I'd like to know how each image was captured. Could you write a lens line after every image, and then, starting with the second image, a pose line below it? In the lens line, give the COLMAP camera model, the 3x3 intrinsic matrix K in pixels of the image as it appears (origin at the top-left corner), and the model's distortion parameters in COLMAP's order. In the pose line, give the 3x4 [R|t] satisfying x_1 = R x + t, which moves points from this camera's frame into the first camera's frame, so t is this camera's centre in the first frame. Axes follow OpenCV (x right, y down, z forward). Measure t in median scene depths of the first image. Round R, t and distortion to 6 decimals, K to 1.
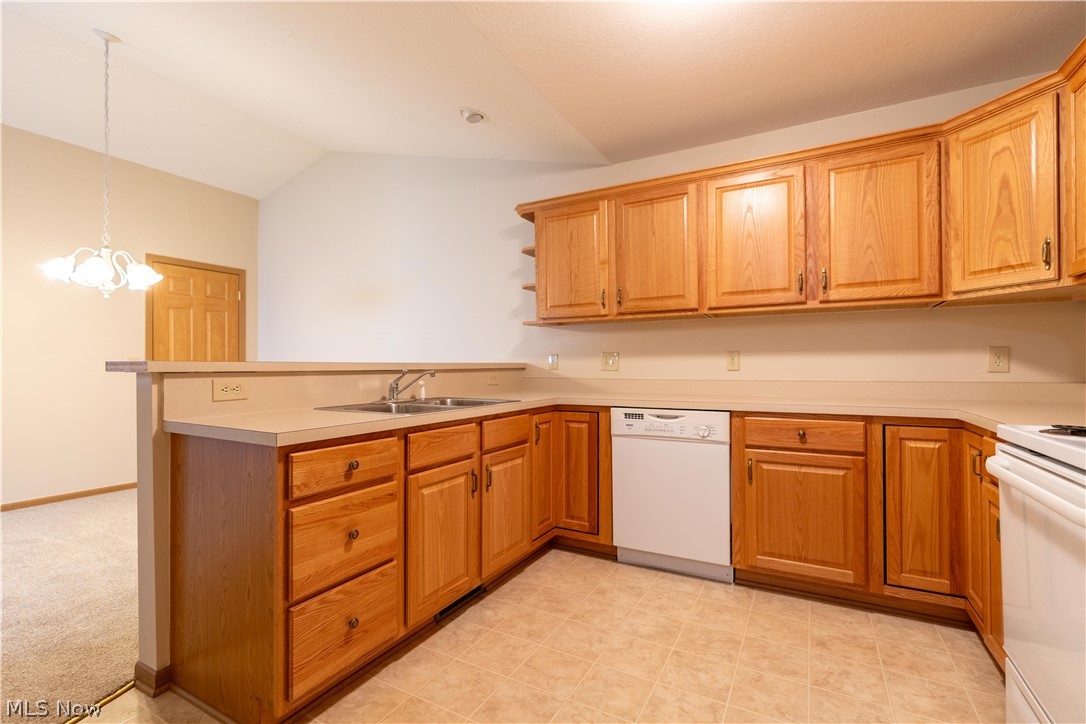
lens RADIAL K [[485.7, 0, 540.3], [0, 485.7, 364.9], [0, 0, 1]] dist [-0.002731, 0.001176]
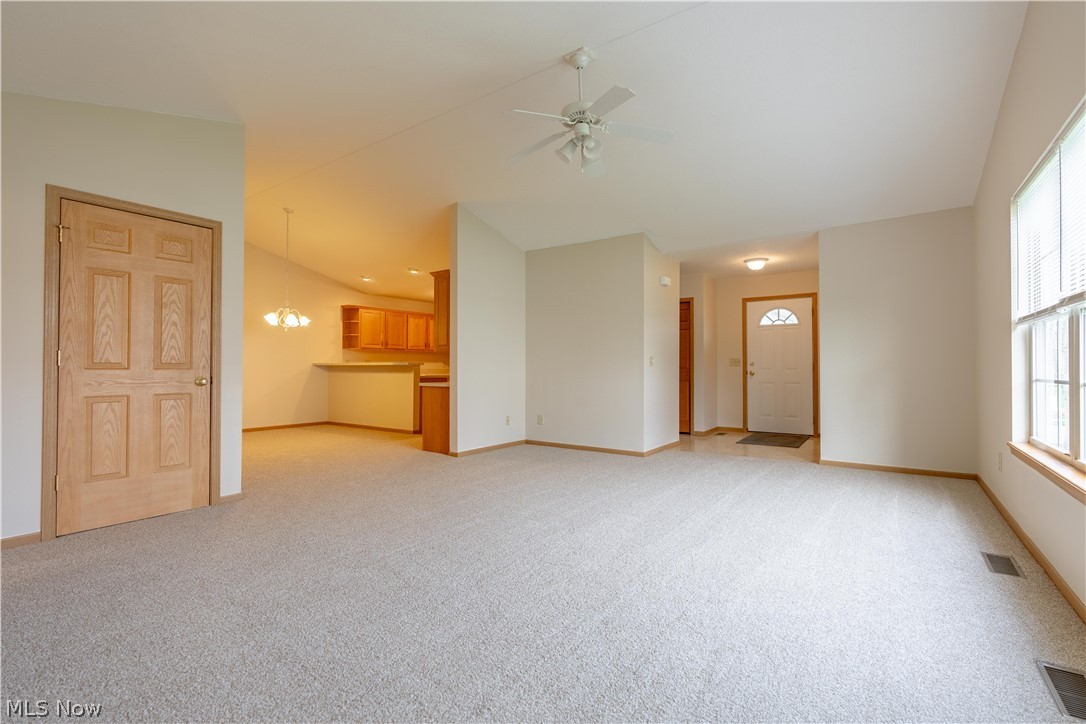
lens RADIAL K [[485.7, 0, 539.3], [0, 485.7, 361.7], [0, 0, 1]] dist [-0.002731, 0.001176]
pose [[0.108053, 0.007950, 0.994113, -3.675734], [-0.007416, 0.999947, -0.007190, -0.006450], [-0.994117, -0.006596, 0.108106, -0.431487]]
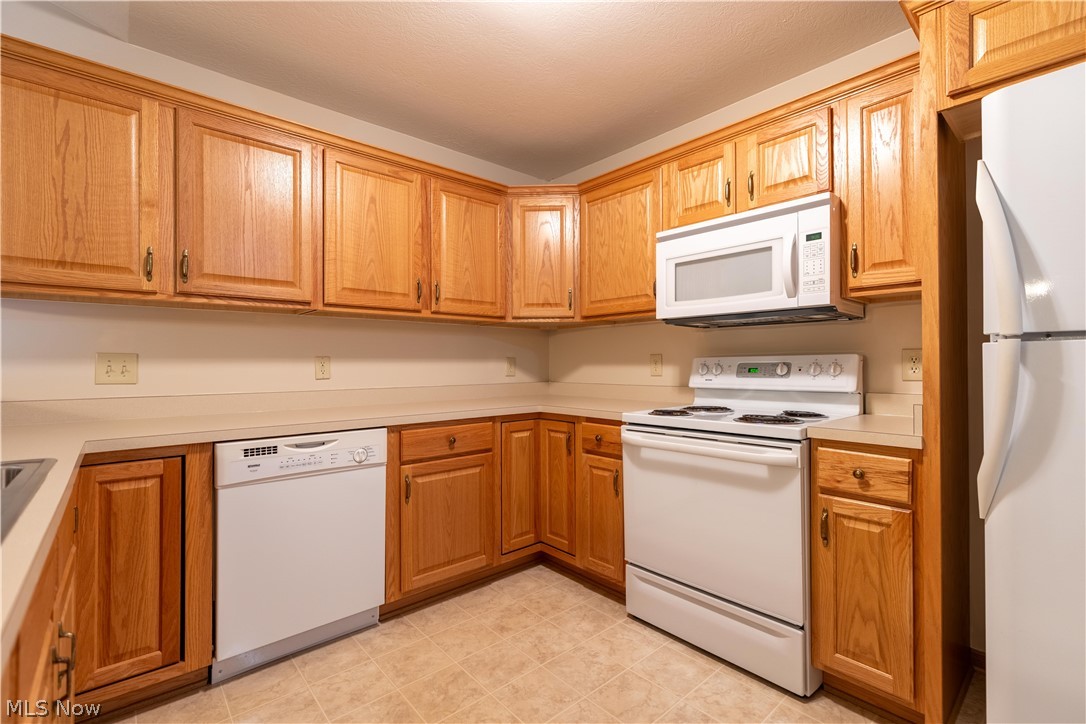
lens RADIAL K [[485.7, 0, 545.5], [0, 485.7, 363.2], [0, 0, 1]] dist [-0.002731, 0.001176]
pose [[0.333310, 0.004139, 0.942808, -0.346371], [-0.000164, 0.999991, -0.004332, -0.015926], [-0.942817, 0.001289, 0.333308, 0.442870]]
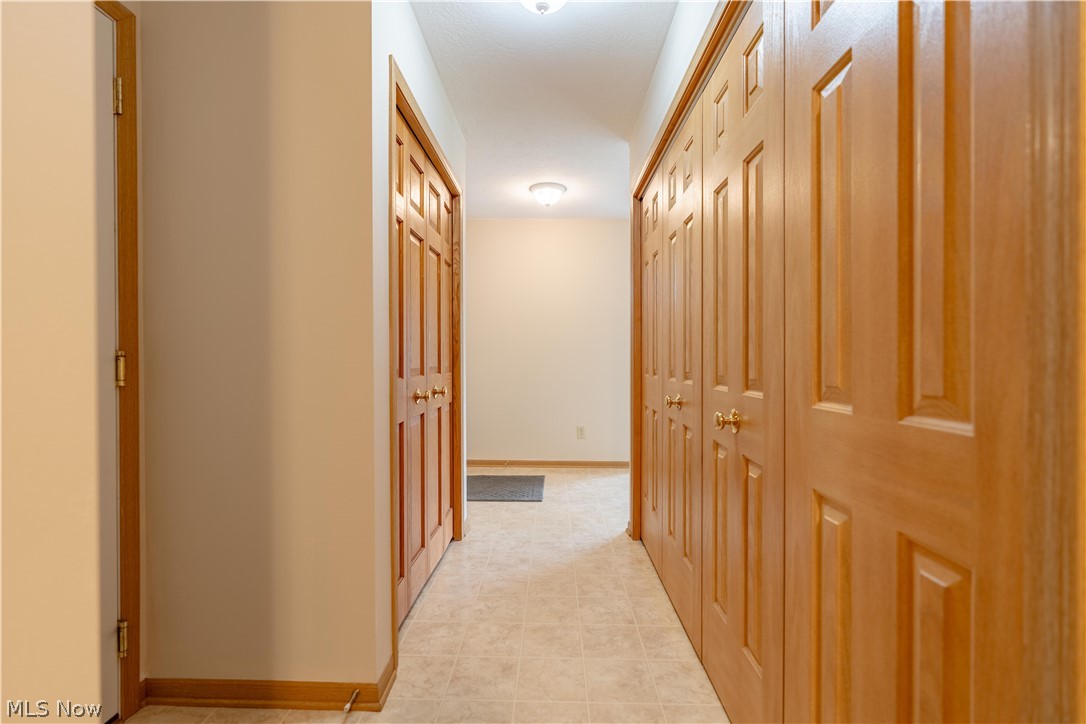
lens RADIAL K [[485.7, 0, 546.1], [0, 485.7, 360.9], [0, 0, 1]] dist [-0.002731, 0.001176]
pose [[-0.881711, 0.002857, -0.471781, 0.764148], [0.002163, 0.999996, 0.002013, 0.004987], [0.471784, 0.000754, -0.881714, 1.488498]]
